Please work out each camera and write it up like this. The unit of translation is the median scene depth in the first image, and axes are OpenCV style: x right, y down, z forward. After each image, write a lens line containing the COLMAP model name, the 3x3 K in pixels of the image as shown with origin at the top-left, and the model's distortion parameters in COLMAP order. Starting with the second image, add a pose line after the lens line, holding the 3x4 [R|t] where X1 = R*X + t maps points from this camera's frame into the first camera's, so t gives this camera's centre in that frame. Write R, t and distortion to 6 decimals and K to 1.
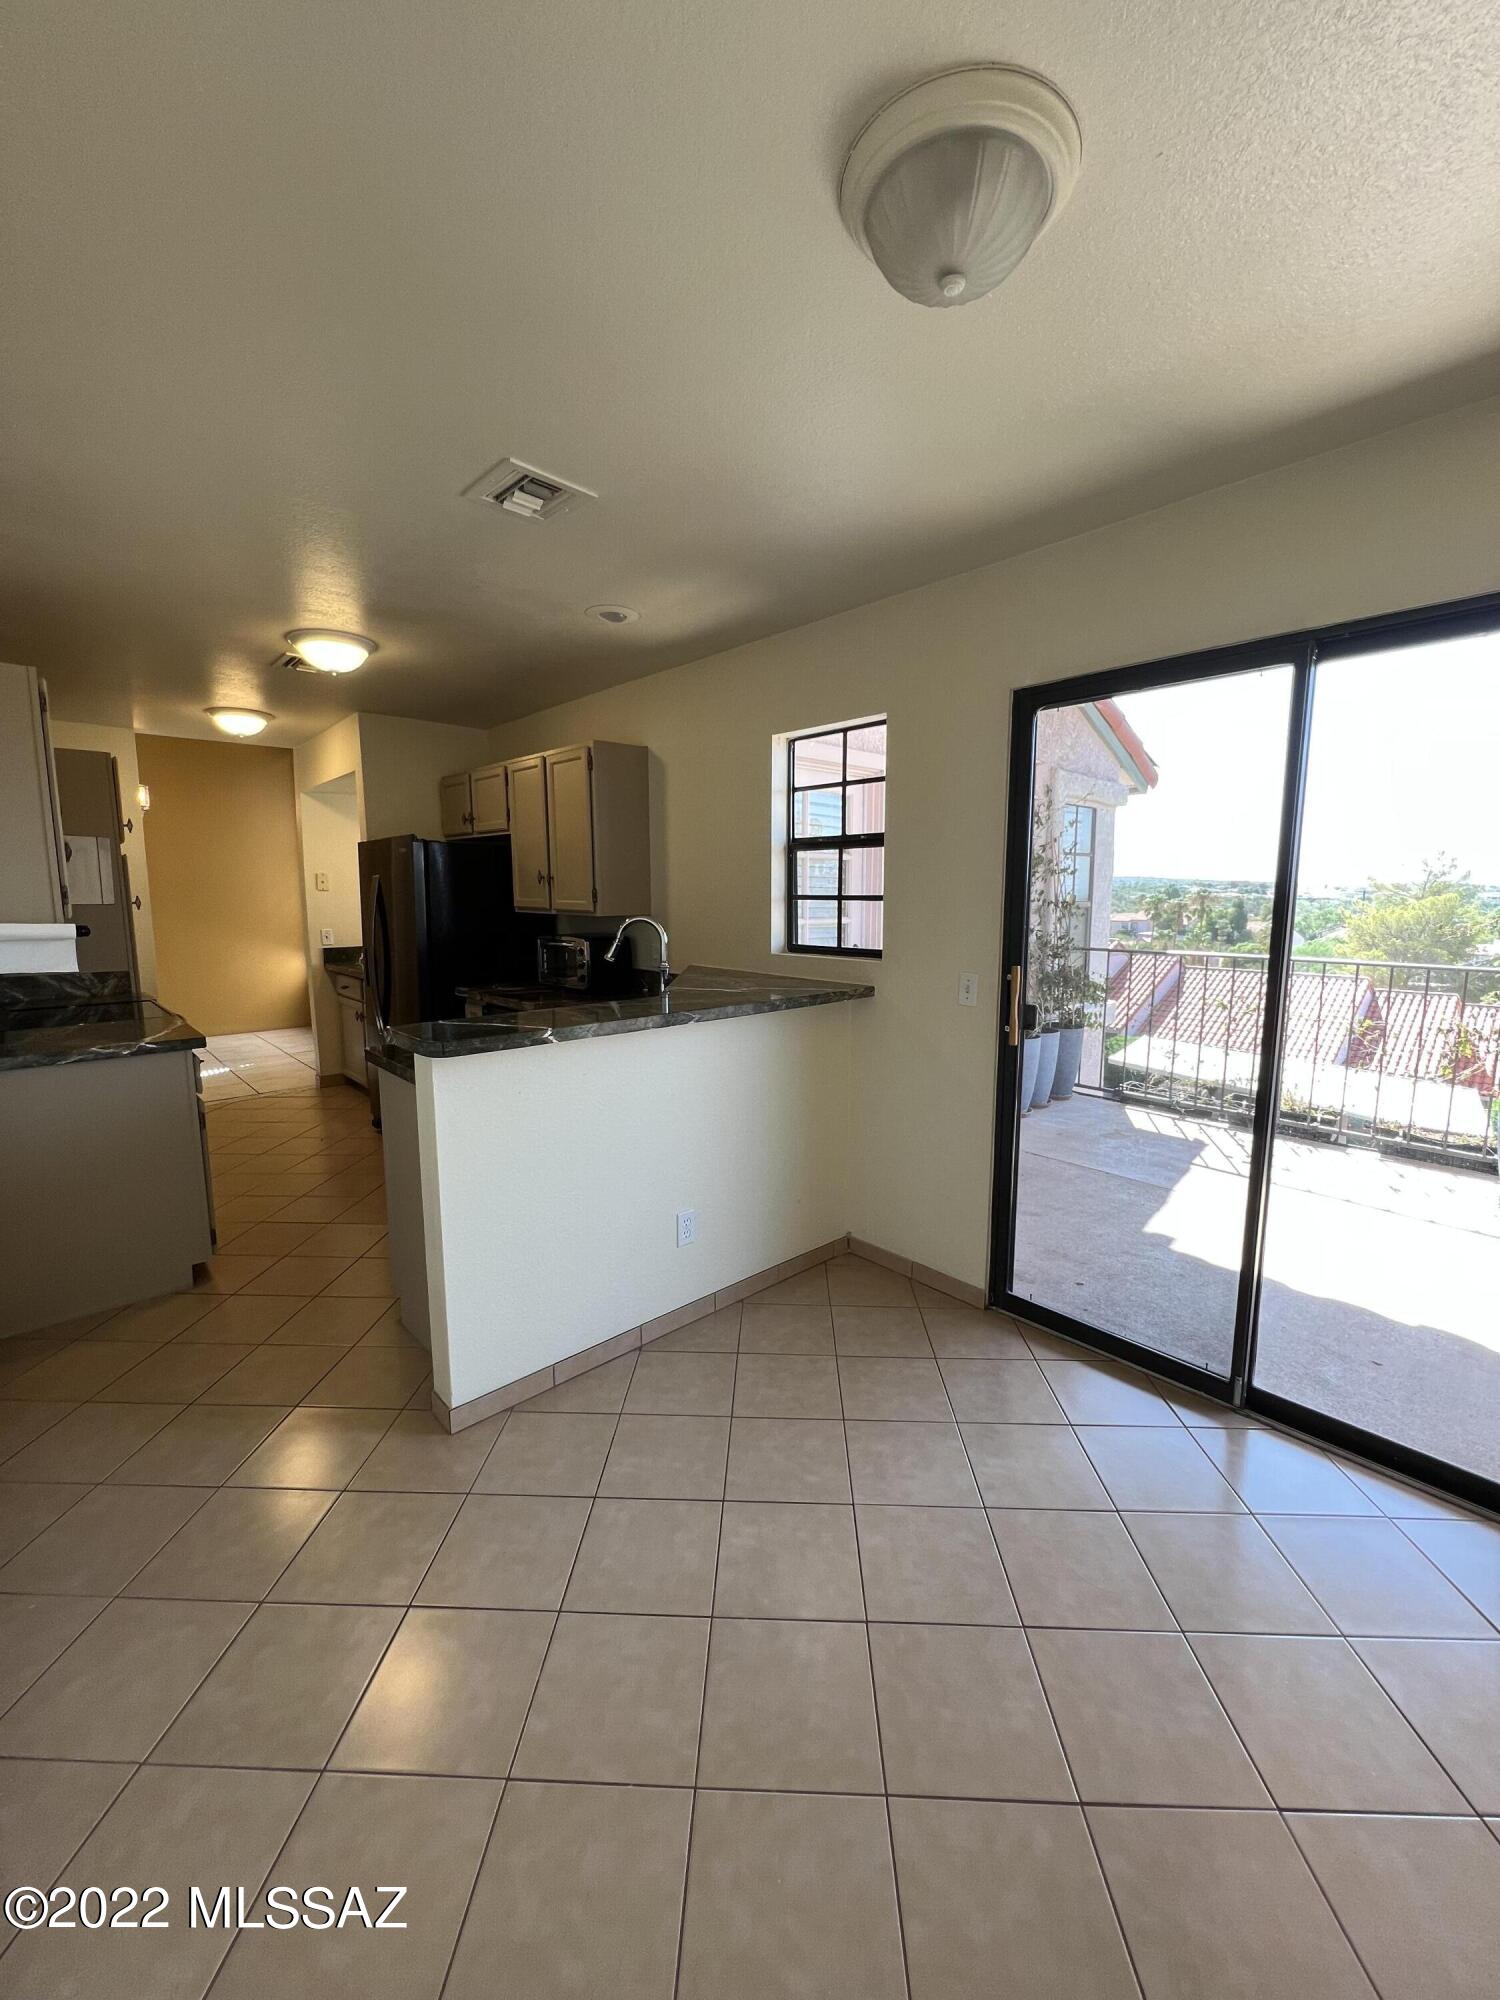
lens RADIAL K [[802.0, 0, 750.6], [0, 802.0, 998.5], [0, 0, 1]] dist [-0.002270, 0.001288]
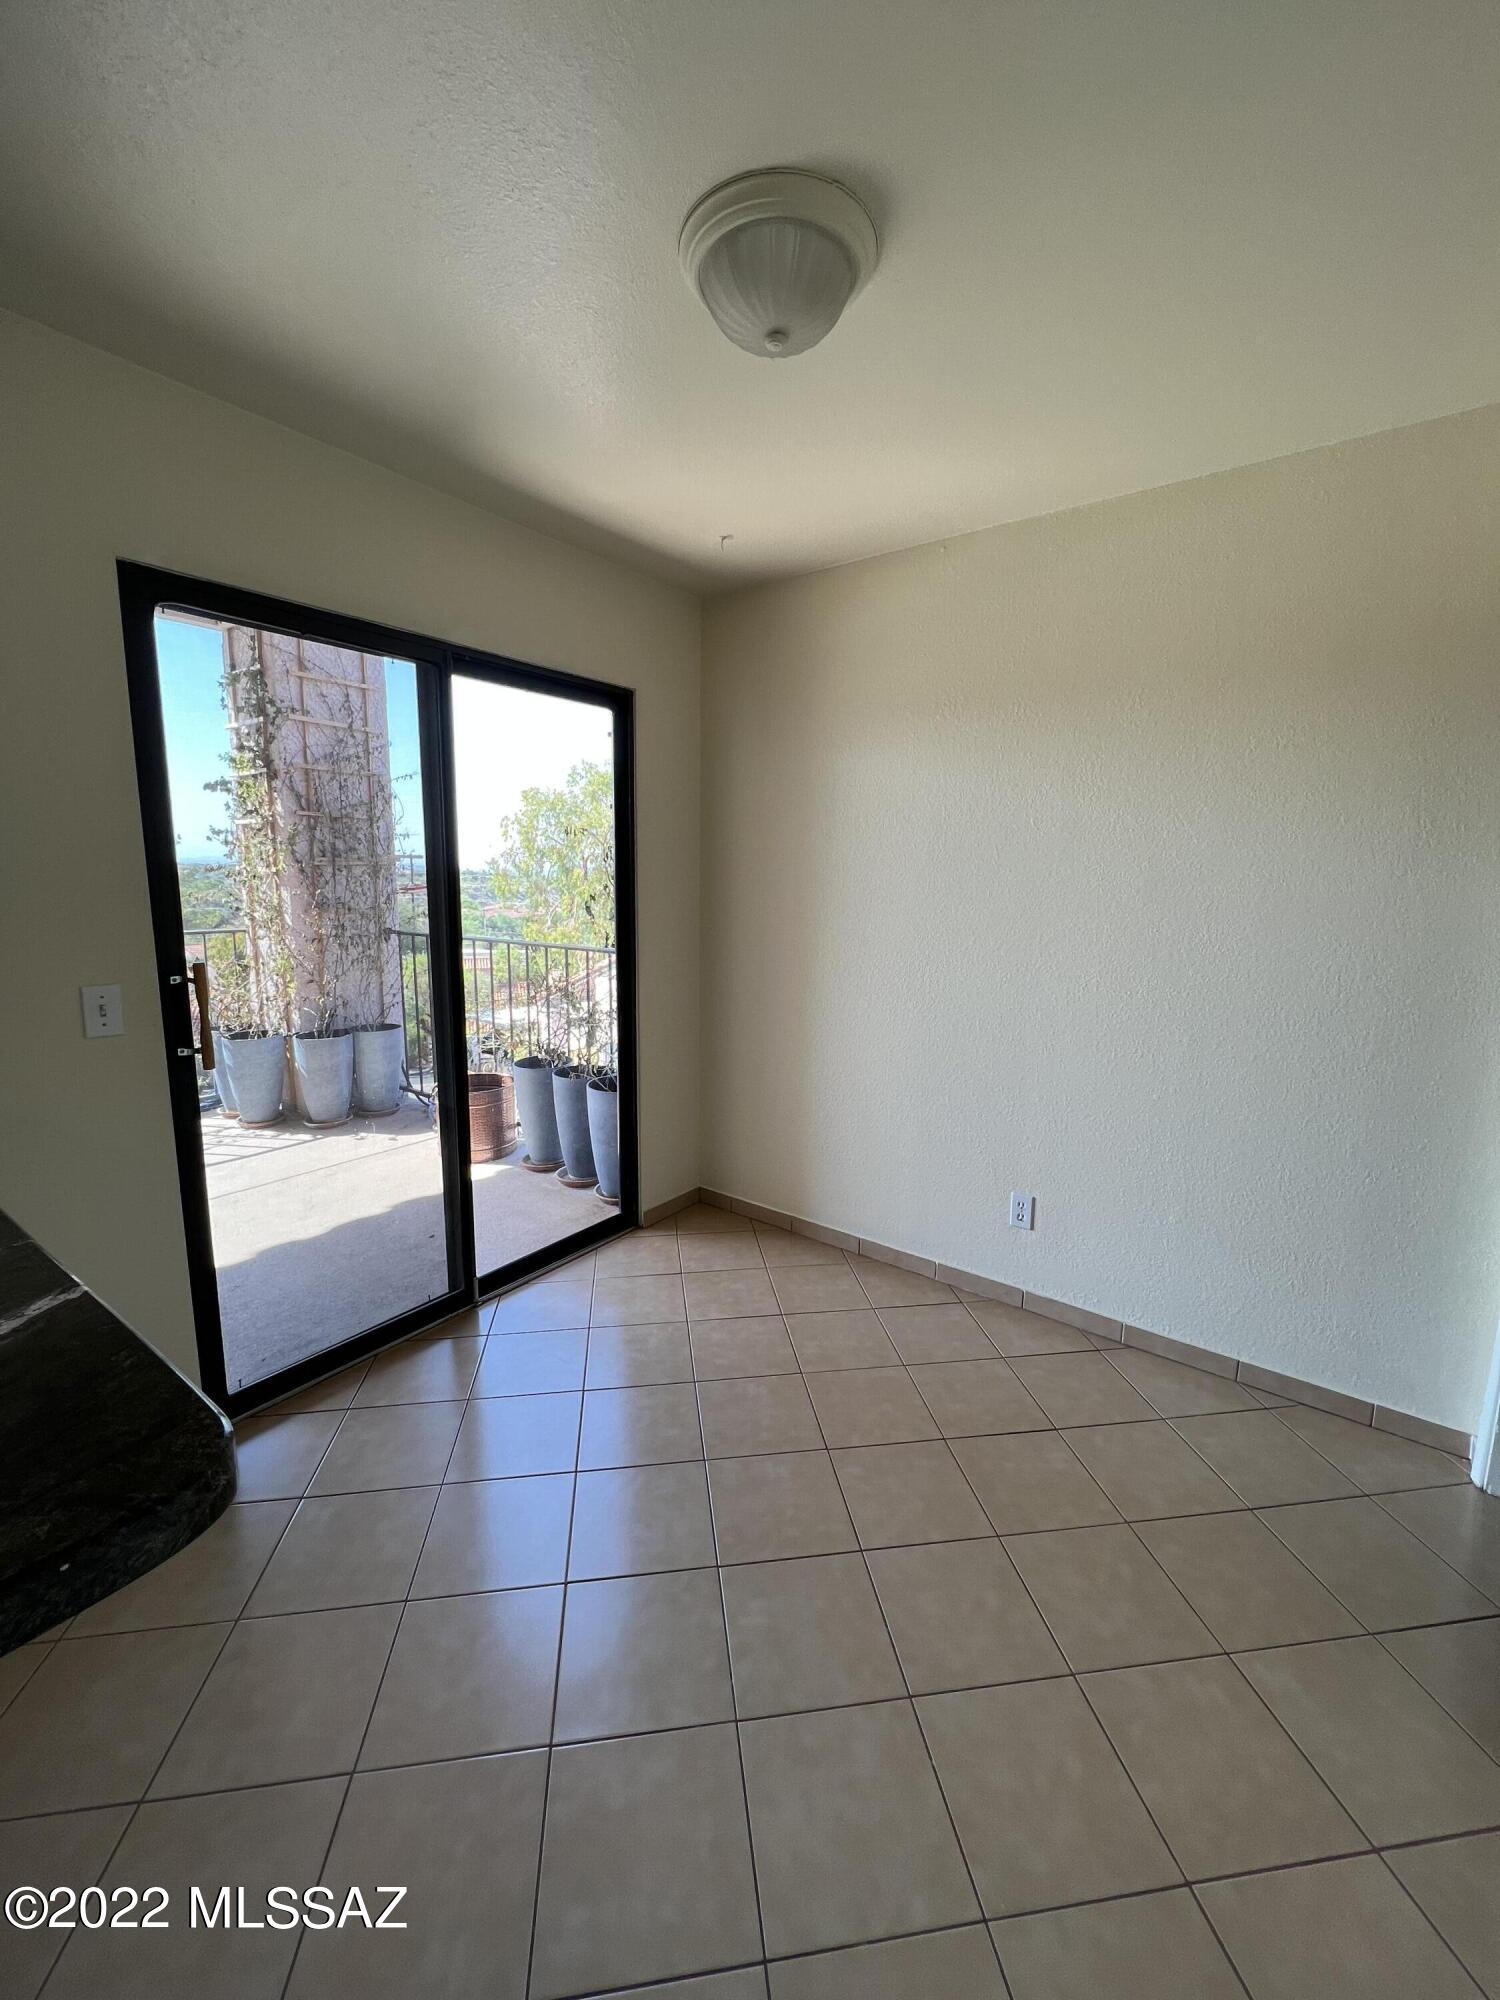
lens RADIAL K [[802.0, 0, 751.8], [0, 802.0, 998.7], [0, 0, 1]] dist [-0.002270, 0.001288]
pose [[-0.180702, -0.156657, 0.970982, -0.596330], [0.117933, 0.976660, 0.179520, -0.100659], [-0.976442, 0.146950, -0.158009, 0.792336]]
